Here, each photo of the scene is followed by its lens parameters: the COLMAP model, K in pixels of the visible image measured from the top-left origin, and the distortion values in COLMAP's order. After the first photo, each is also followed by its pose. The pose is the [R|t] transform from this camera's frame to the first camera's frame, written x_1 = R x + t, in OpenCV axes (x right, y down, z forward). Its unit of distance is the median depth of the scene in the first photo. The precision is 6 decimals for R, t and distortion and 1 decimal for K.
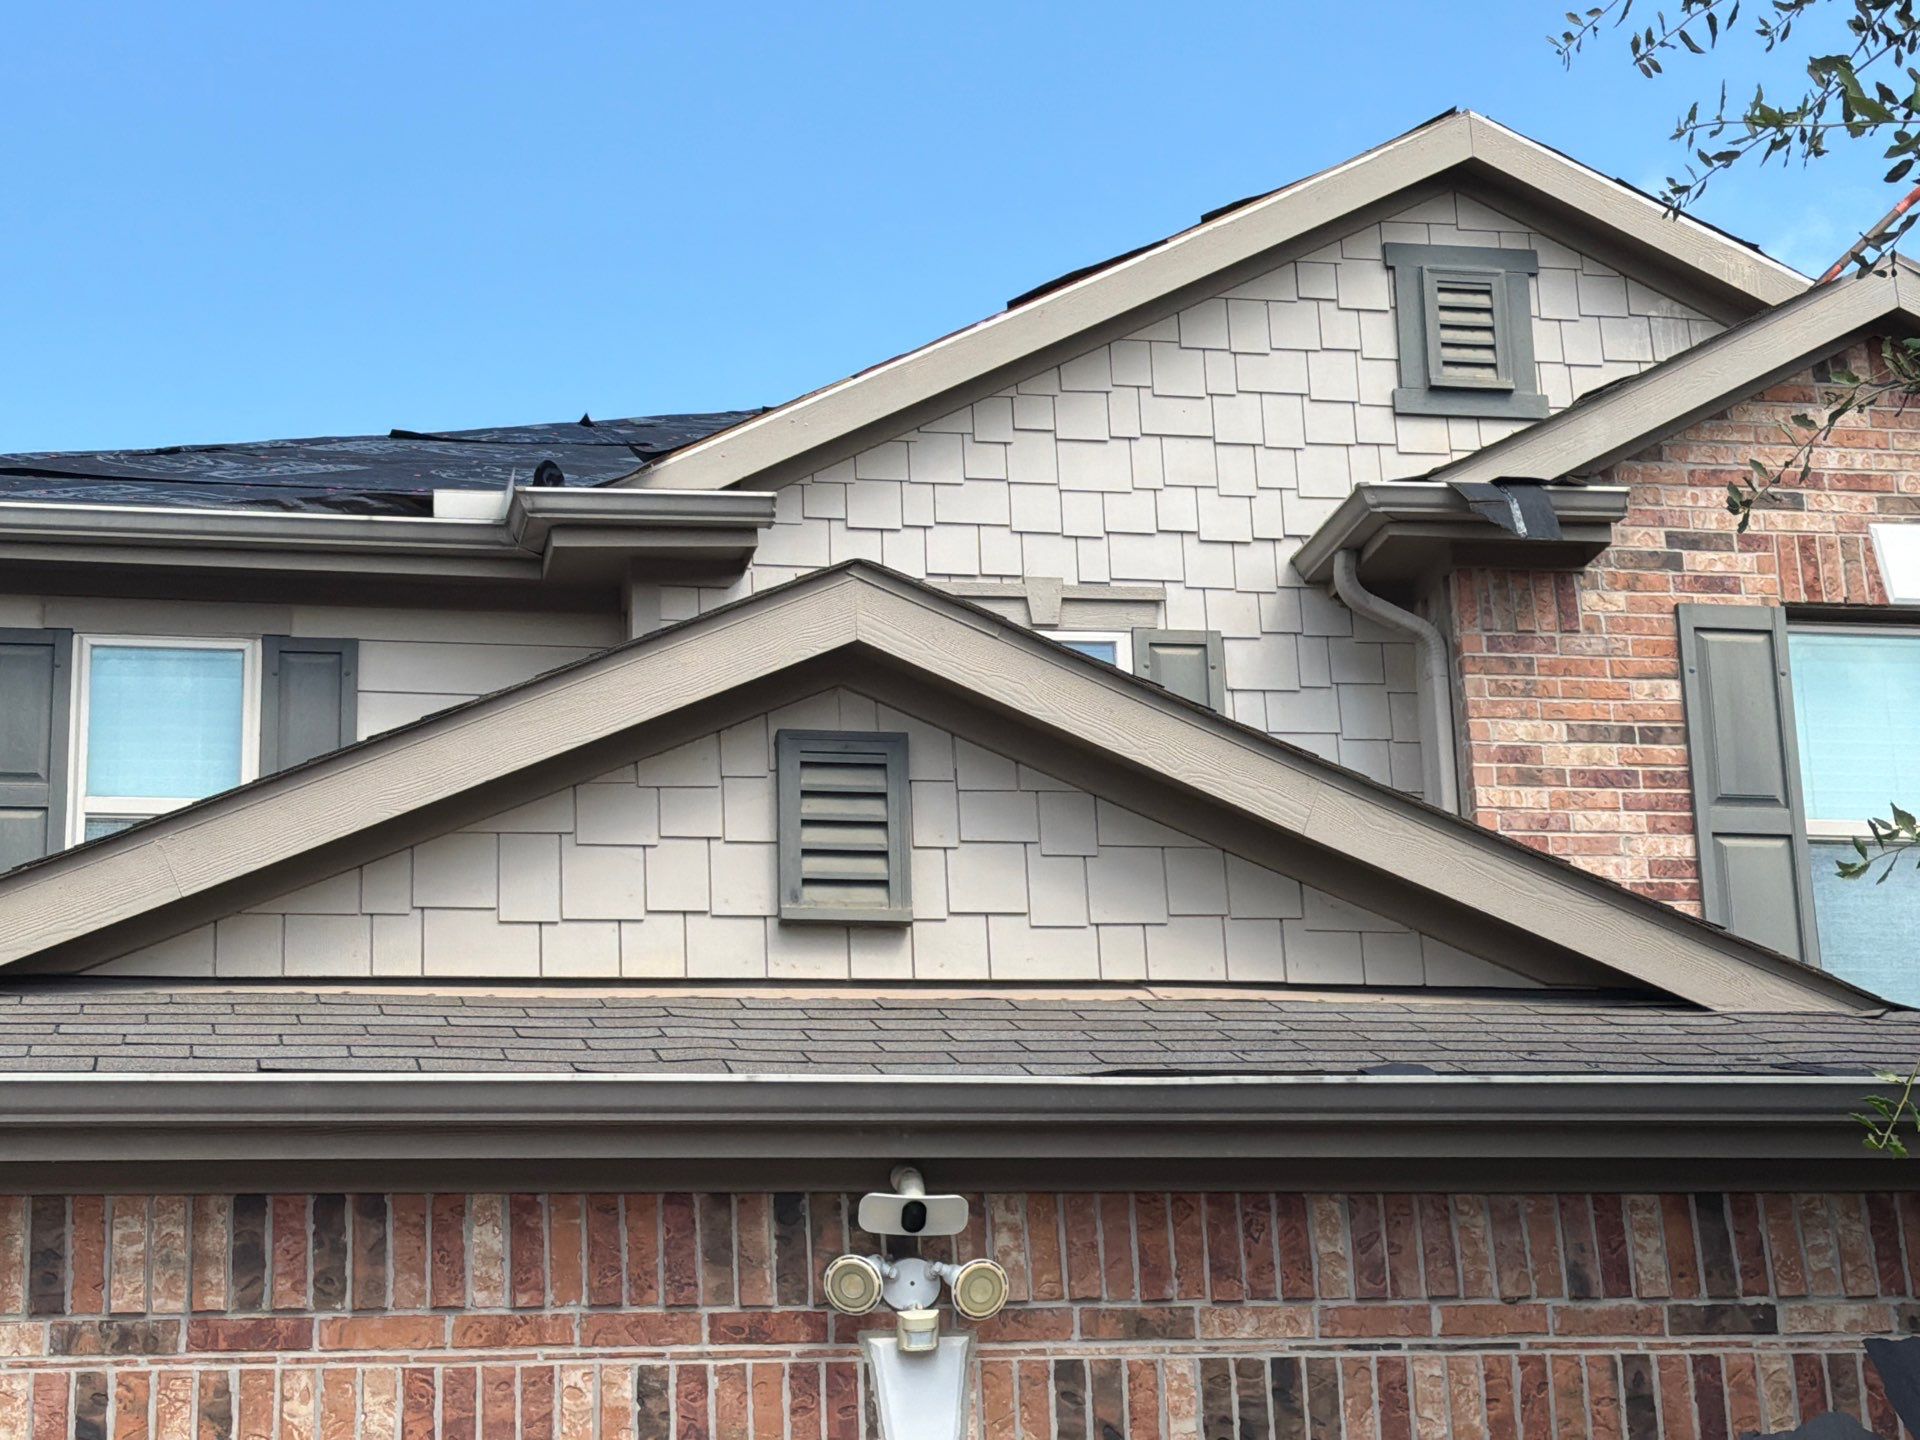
lens RADIAL K [[3928.9, 0, 962.7], [0, 3928.9, 510.2], [0, 0, 1]] dist [0.067189, 0.318791]
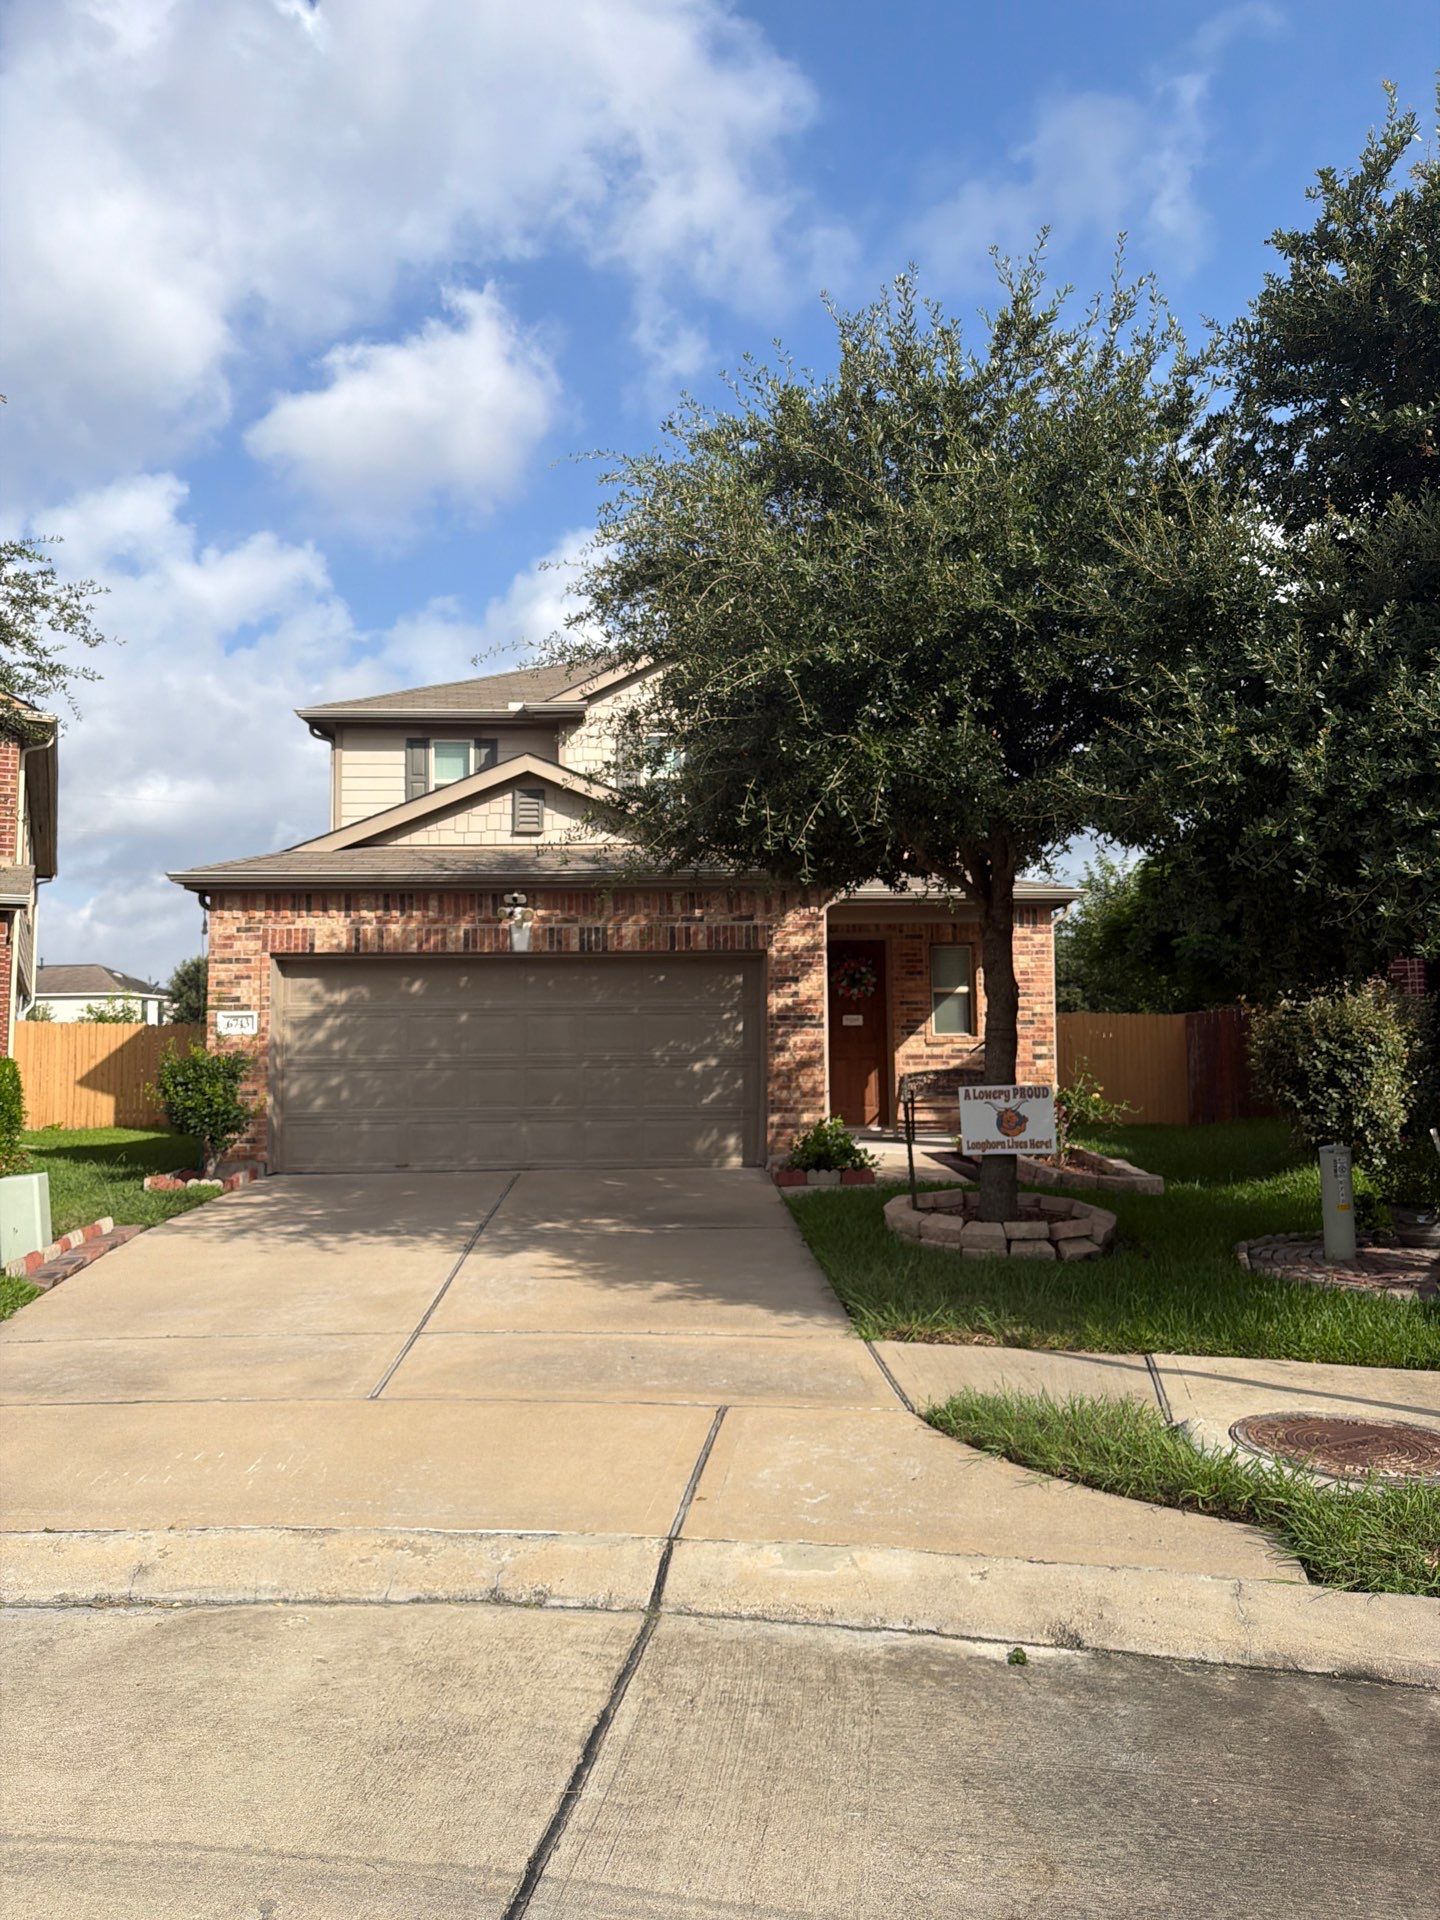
lens RADIAL K [[1314.2, 0, 720.0], [0, 1314.2, 960.0], [0, 0, 1]] dist [0.103347, -0.161287]
pose [[0.982542, 0.014452, -0.185476, 0.327695], [0.038128, 0.960172, 0.276797, -0.116105], [0.182089, -0.279036, 0.942858, -0.314219]]
